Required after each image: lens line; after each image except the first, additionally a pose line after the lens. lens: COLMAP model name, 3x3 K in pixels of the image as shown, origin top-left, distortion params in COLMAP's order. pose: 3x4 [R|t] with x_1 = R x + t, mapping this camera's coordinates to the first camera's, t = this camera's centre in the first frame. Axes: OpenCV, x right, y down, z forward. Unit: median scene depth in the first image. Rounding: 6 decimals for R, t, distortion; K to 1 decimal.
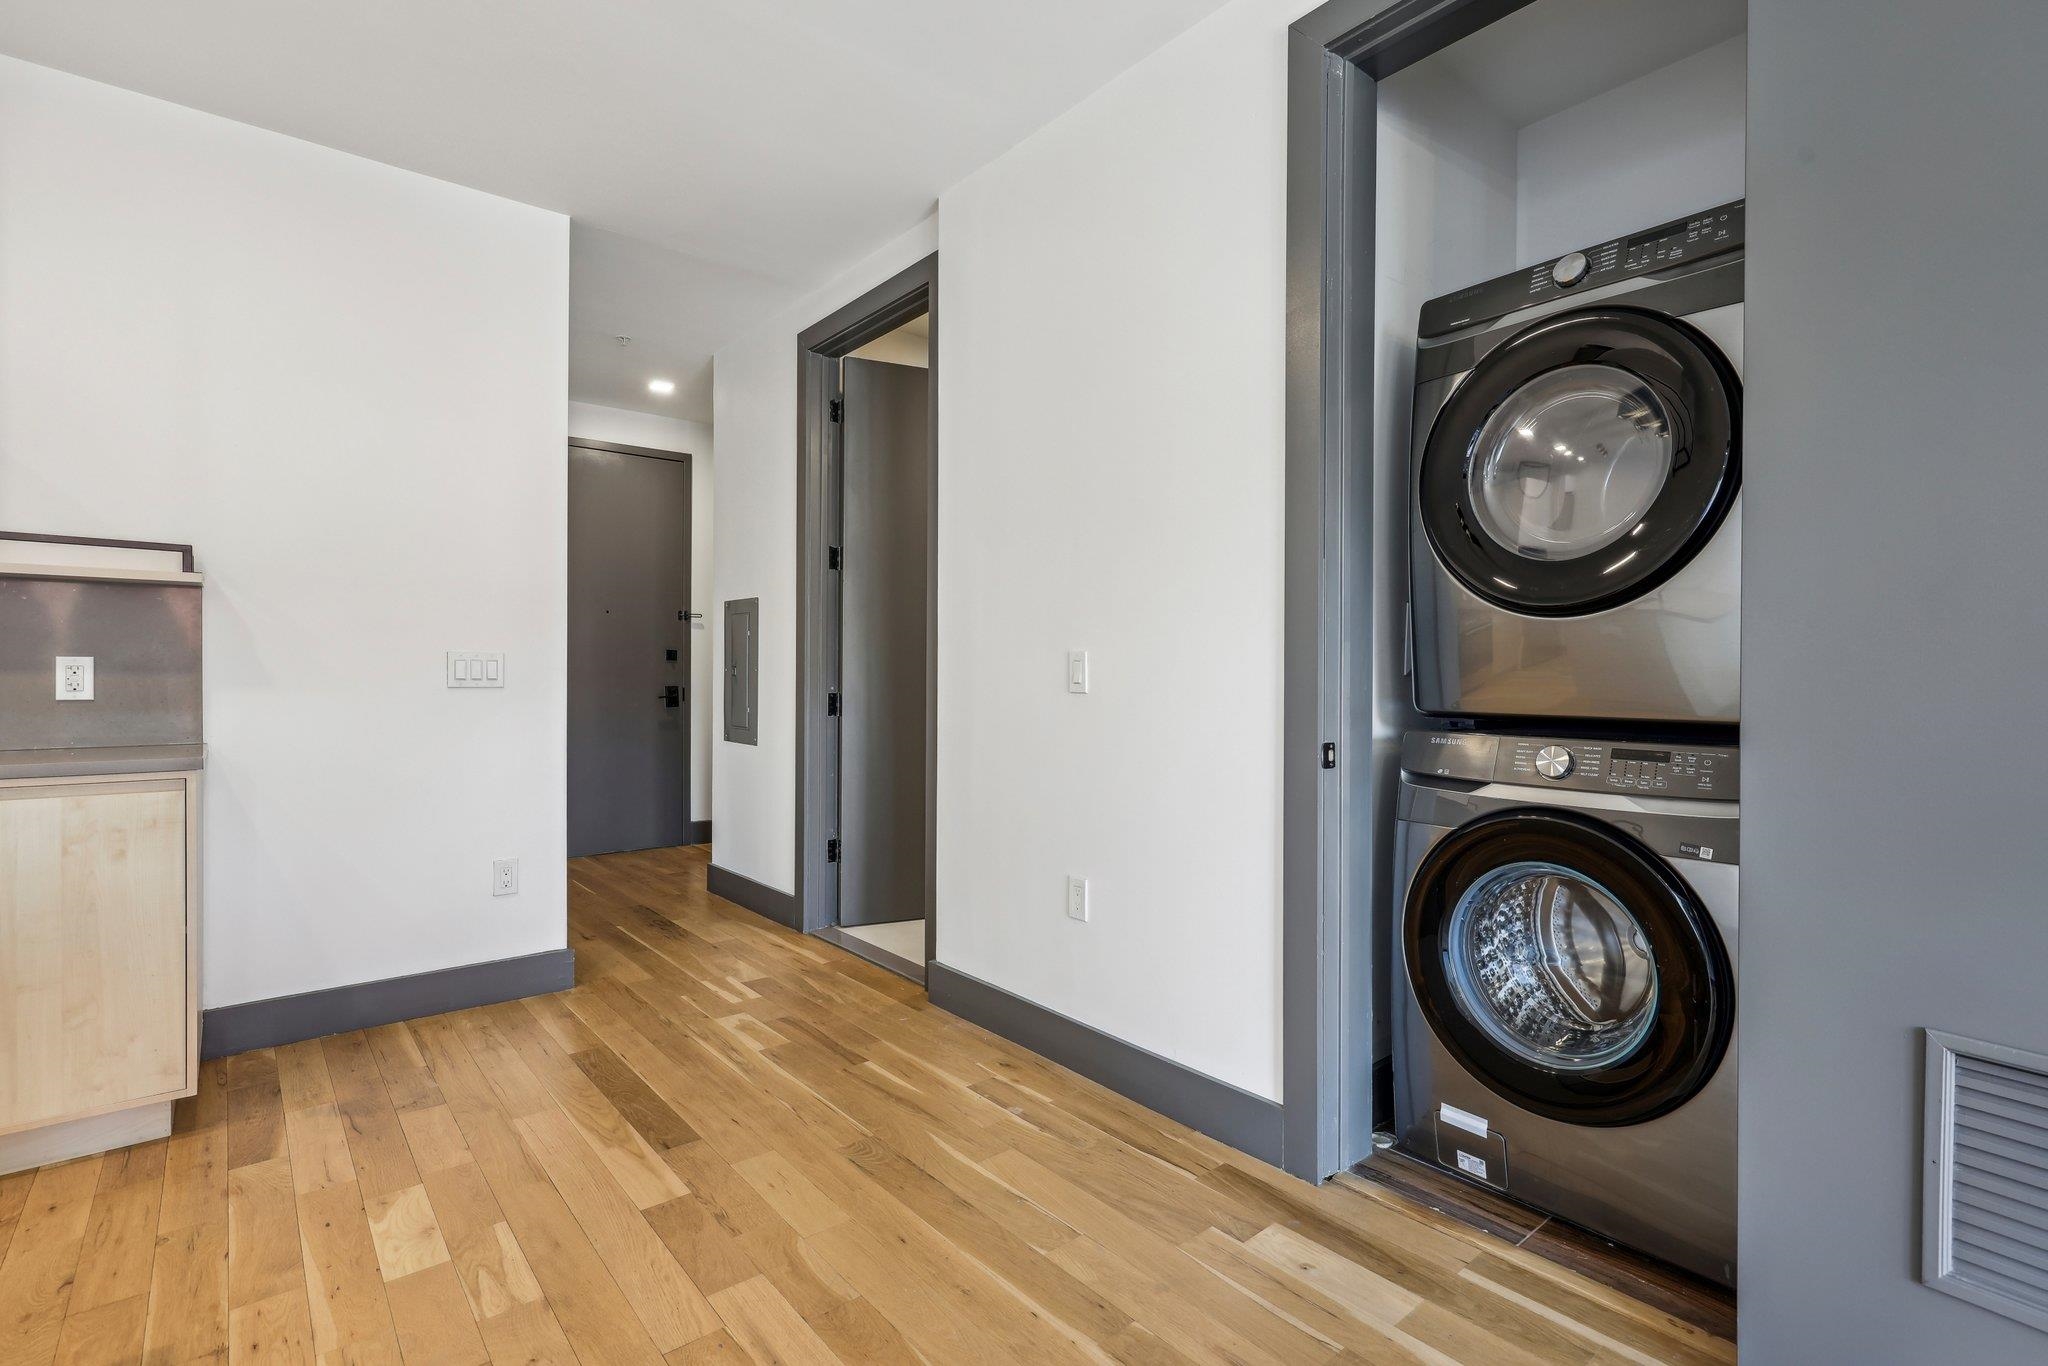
lens RADIAL K [[958.0, 0, 1027.6], [0, 958.0, 676.2], [0, 0, 1]] dist [0.004422, -0.000663]
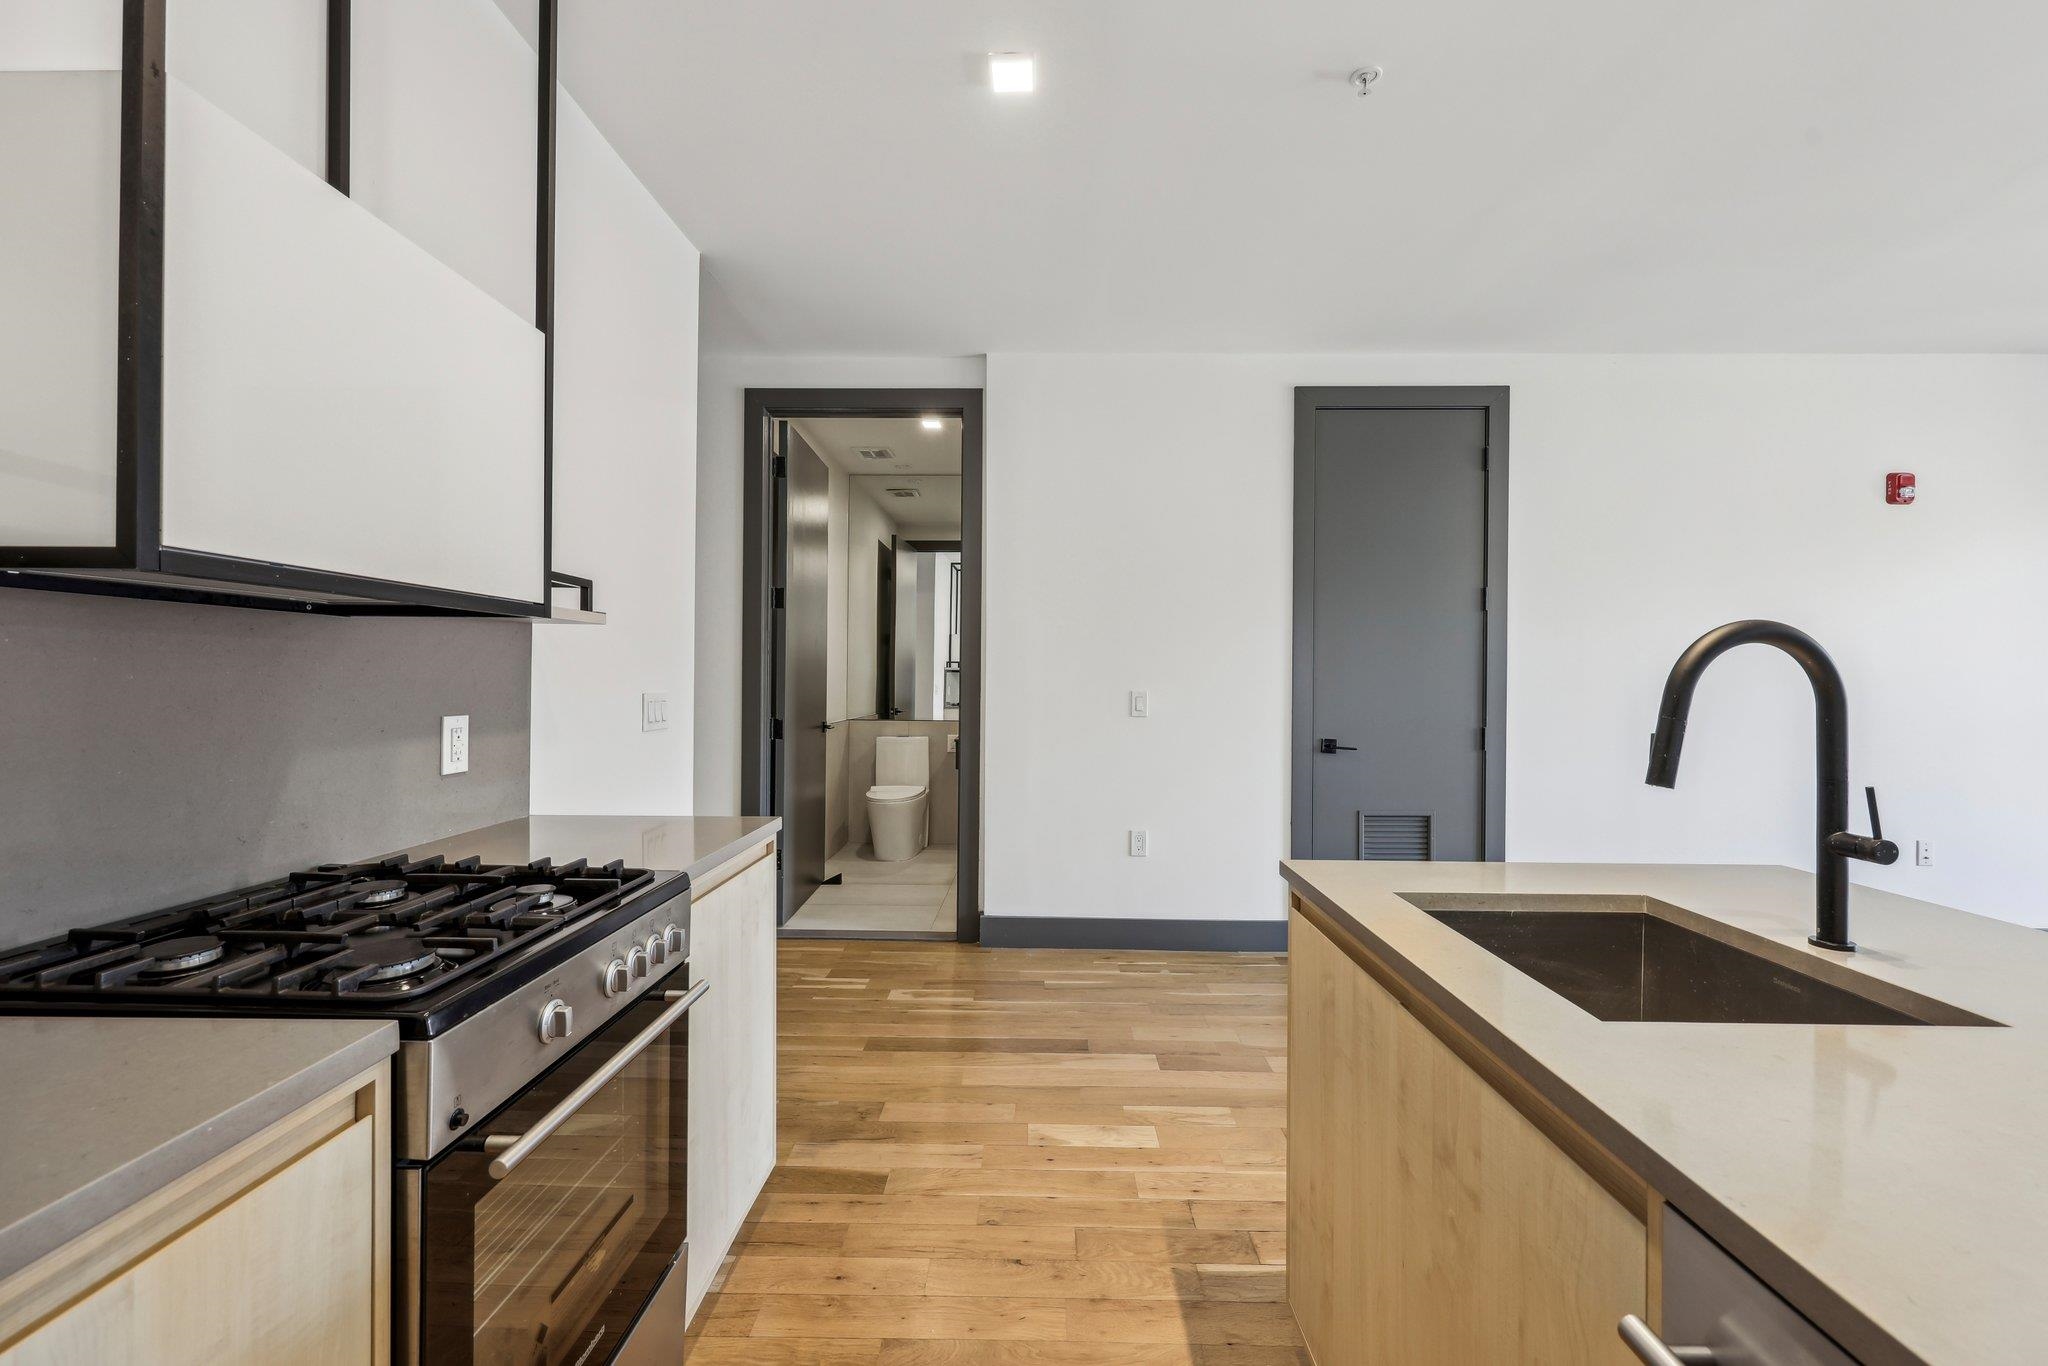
lens RADIAL K [[834.5, 0, 1040.3], [0, 834.5, 675.9], [0, 0, 1]] dist [-0.001790, 0.001755]
pose [[0.648000, 0.003009, 0.761634, -0.941889], [-0.006450, 0.999978, 0.001537, -0.043824], [-0.761613, -0.005909, 0.648006, 0.176714]]
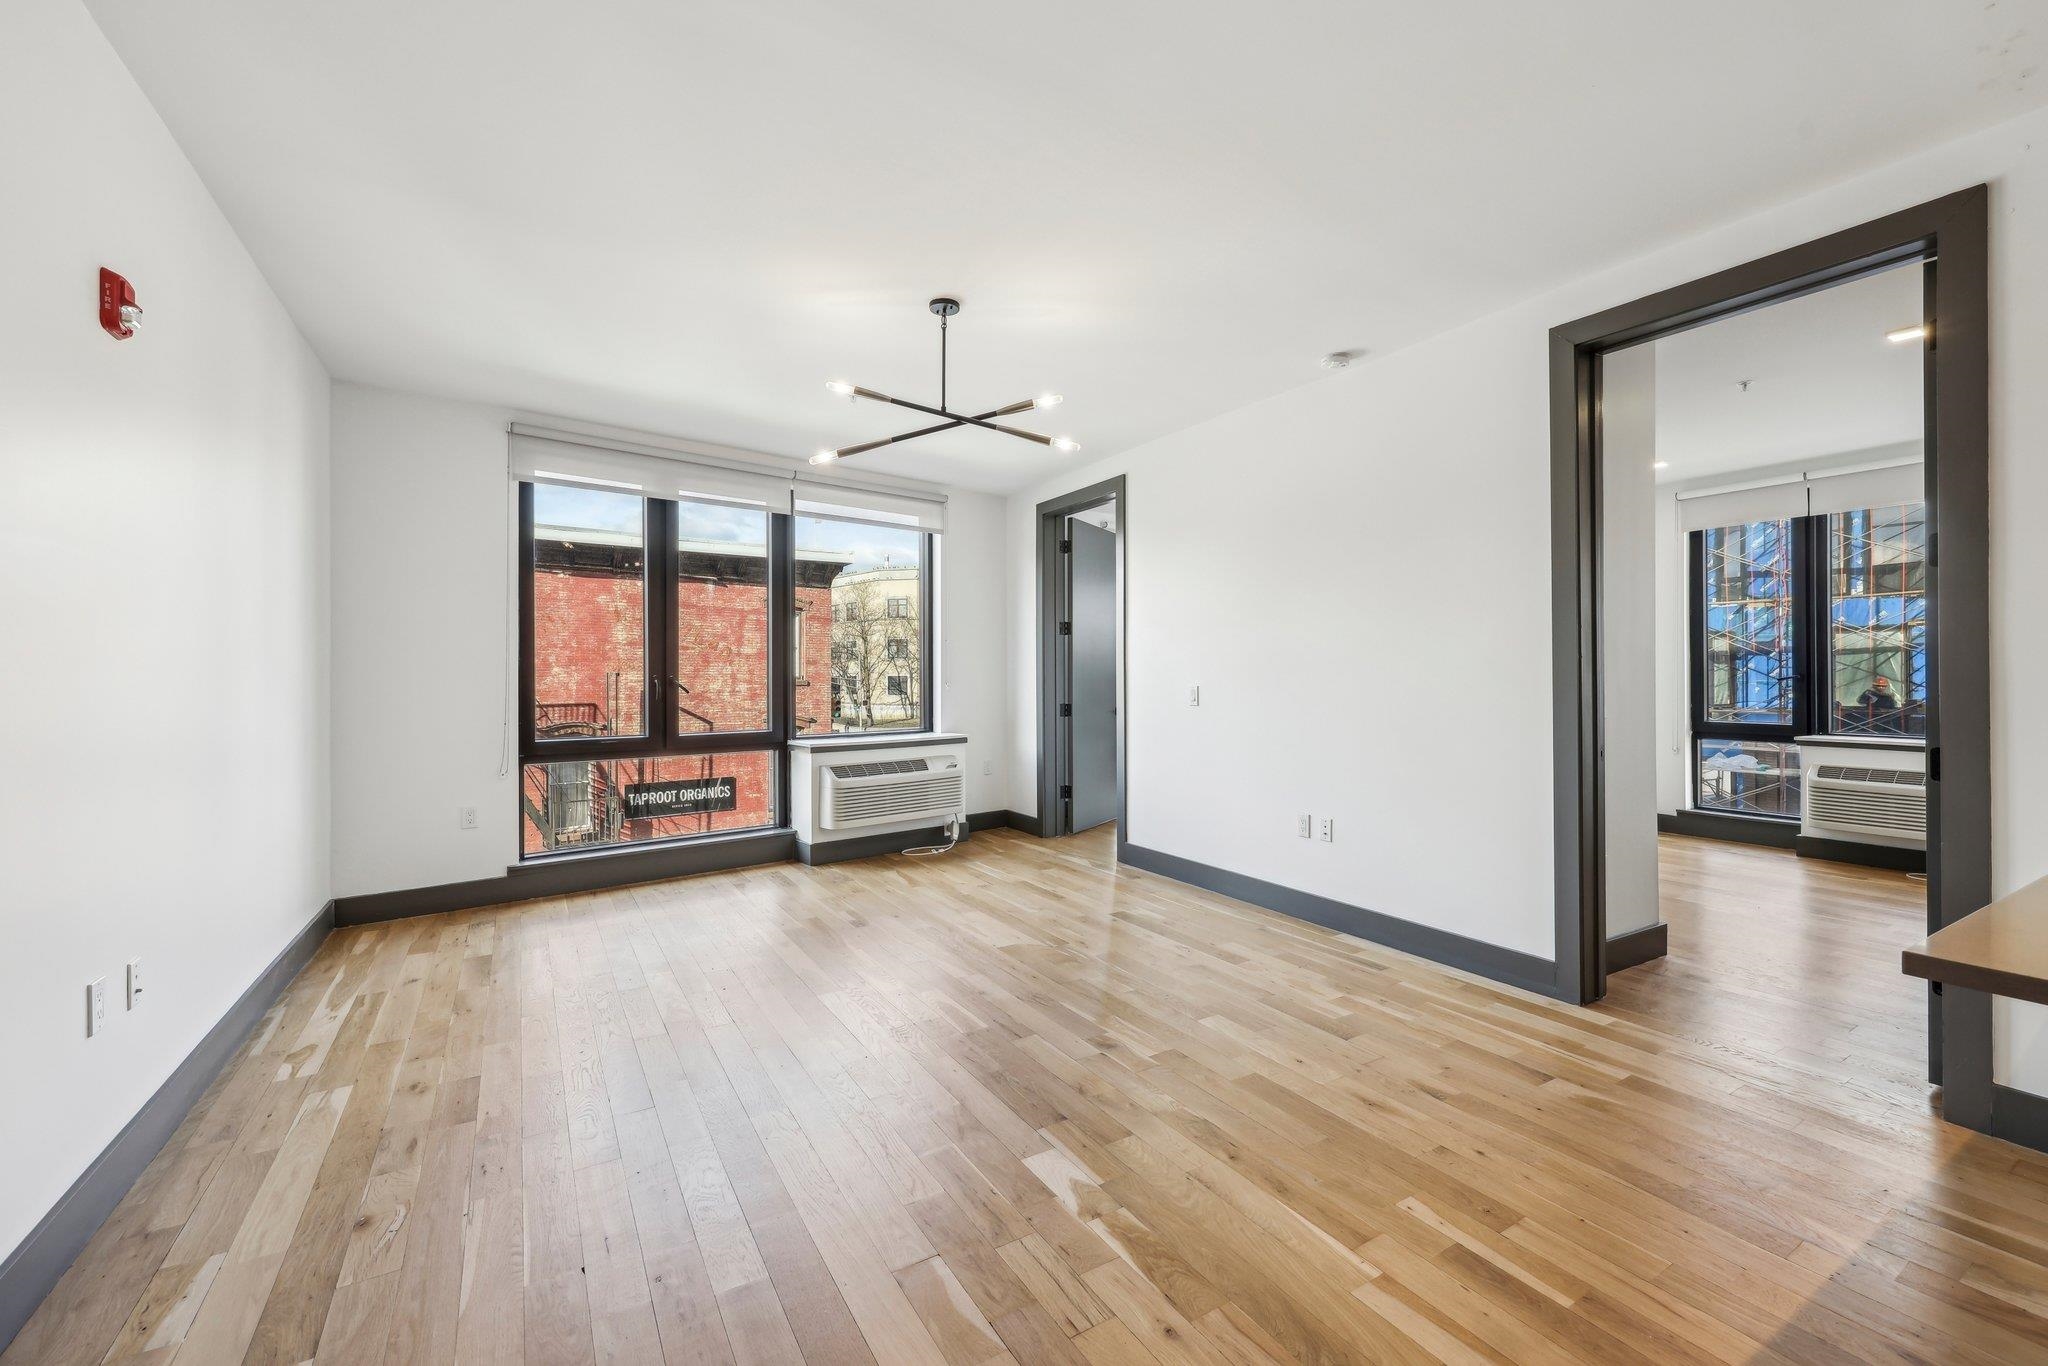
lens RADIAL K [[834.5, 0, 1027.6], [0, 834.5, 678.2], [0, 0, 1]] dist [-0.001790, 0.001755]
pose [[-0.987401, -0.000754, 0.158234, -0.038870], [-0.000071, 0.999991, 0.004321, -0.040947], [-0.158236, 0.004255, -0.987392, 0.518647]]
